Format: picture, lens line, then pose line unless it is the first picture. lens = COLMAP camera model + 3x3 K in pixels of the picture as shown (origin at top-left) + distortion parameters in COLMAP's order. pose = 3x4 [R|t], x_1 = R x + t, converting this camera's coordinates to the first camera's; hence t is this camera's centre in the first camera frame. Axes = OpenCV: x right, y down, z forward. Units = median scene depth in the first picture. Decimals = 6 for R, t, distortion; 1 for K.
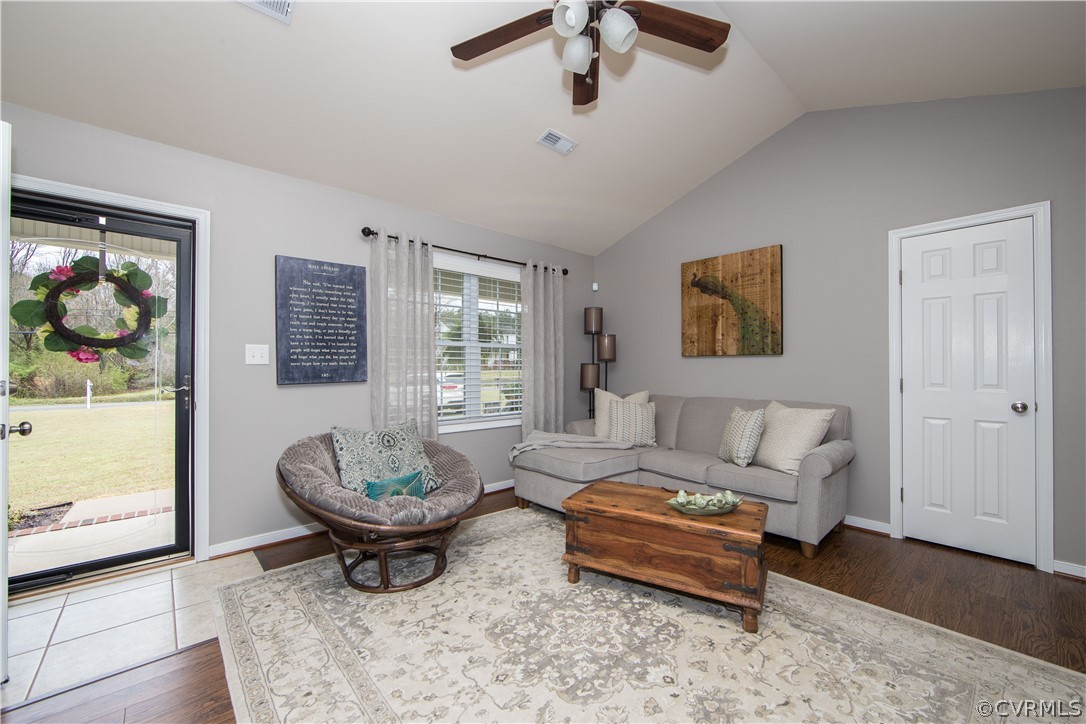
lens RADIAL K [[431.8, 0, 545.0], [0, 431.8, 363.6], [0, 0, 1]] dist [-0.012239, 0.000265]
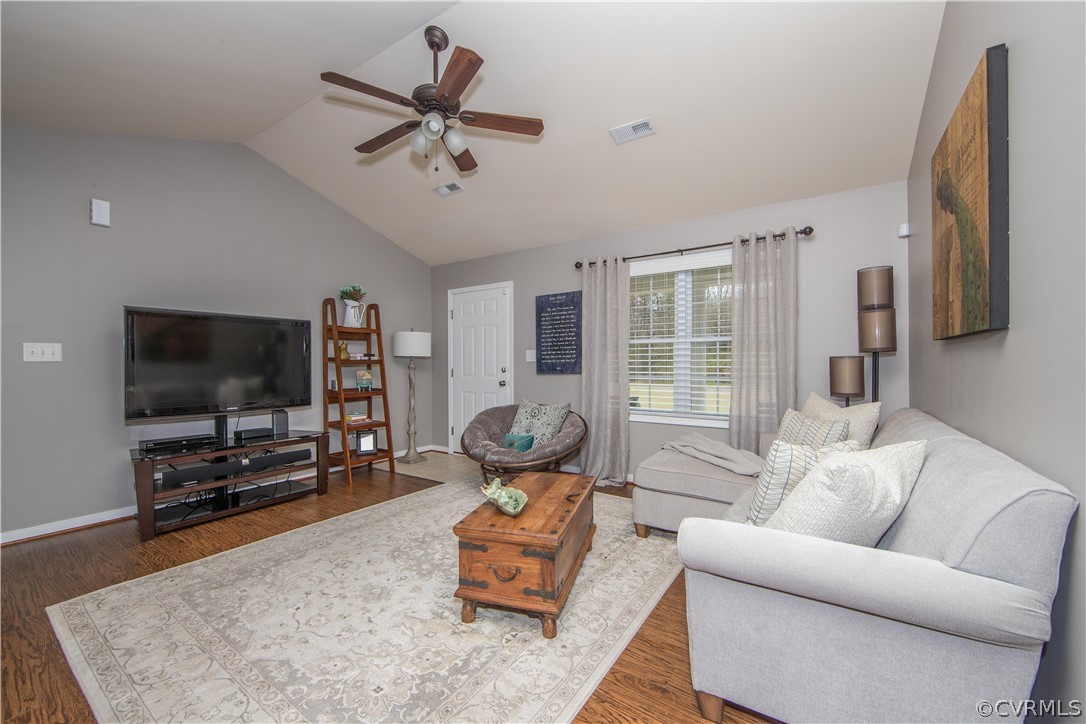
lens RADIAL K [[431.8, 0, 545.0], [0, 431.8, 363.6], [0, 0, 1]] dist [-0.012239, 0.000265]
pose [[0.238973, 0.001362, -0.971025, 0.934341], [0.010571, 0.999936, 0.004004, 0.003279], [0.970969, -0.011222, 0.238943, 0.576681]]
